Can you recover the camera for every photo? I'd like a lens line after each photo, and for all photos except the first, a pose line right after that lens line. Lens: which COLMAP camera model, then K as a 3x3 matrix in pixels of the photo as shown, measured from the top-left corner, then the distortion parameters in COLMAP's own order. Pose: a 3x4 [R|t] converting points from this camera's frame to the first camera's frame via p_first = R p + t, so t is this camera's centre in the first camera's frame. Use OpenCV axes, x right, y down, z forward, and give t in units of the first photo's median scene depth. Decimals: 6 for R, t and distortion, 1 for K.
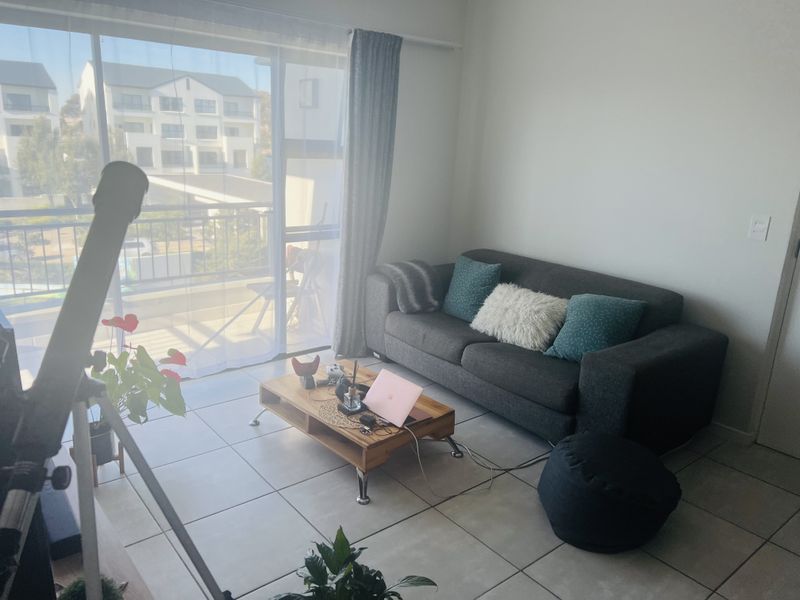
lens RADIAL K [[600.7, 0, 400.0], [0, 600.7, 300.0], [0, 0, 1]] dist [0.084685, -0.117427]
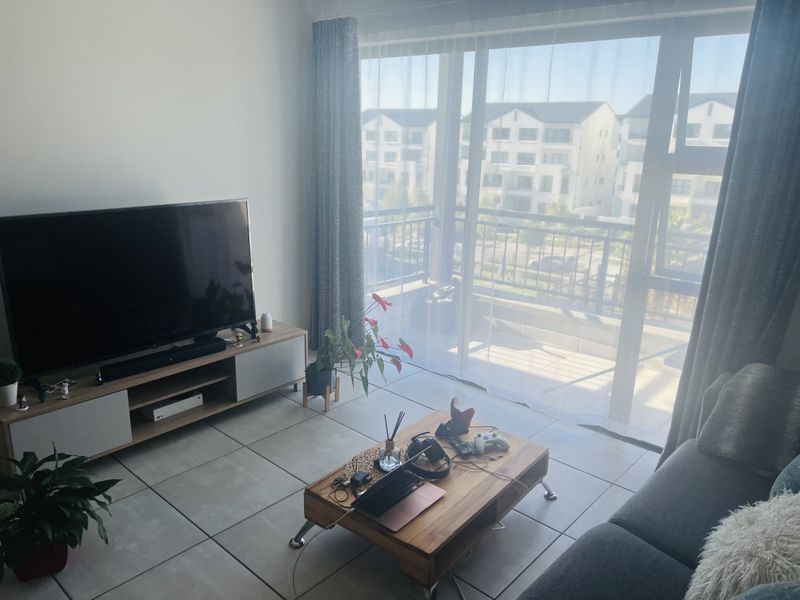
lens RADIAL K [[600.7, 0, 400.0], [0, 600.7, 300.0], [0, 0, 1]] dist [0.084685, -0.117427]
pose [[0.153675, 0.224134, -0.962366, 0.719940], [-0.276735, 0.944722, 0.175835, -0.172391], [0.948579, 0.239299, 0.207206, 0.646275]]
